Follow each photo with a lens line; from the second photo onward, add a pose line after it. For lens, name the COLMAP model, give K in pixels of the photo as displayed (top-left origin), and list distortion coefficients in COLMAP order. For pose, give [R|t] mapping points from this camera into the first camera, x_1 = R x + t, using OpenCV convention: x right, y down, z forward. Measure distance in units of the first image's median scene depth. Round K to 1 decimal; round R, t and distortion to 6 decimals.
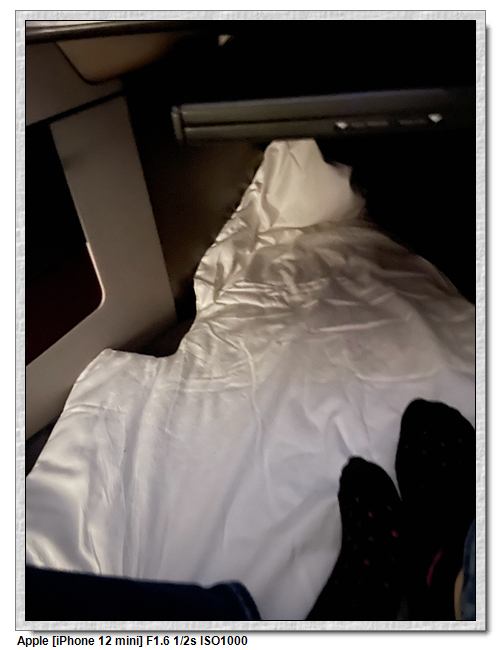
lens RADIAL K [[423.7, 0, 250.0], [0, 423.7, 325.0], [0, 0, 1]] dist [-0.001584, -0.001205]
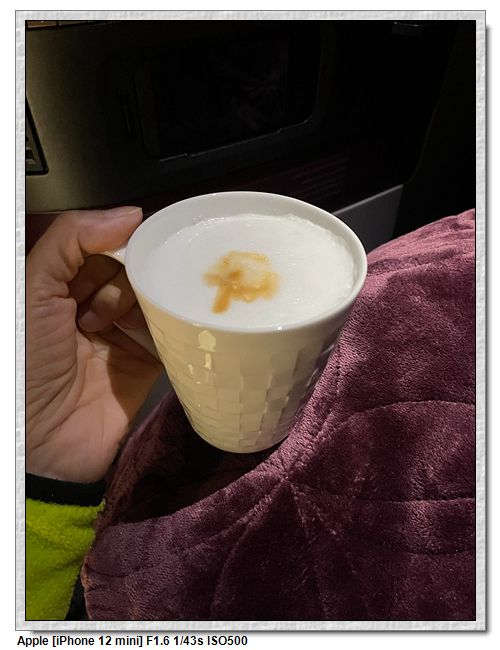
lens RADIAL K [[423.7, 0, 250.0], [0, 423.7, 325.0], [0, 0, 1]] dist [-0.001584, -0.001205]
pose [[1.000000, 0.000540, 0.000042, -0.000191], [-0.000540, 1.000000, 0.000140, 0.945153], [-0.000042, -0.000140, 1.000000, -0.000286]]
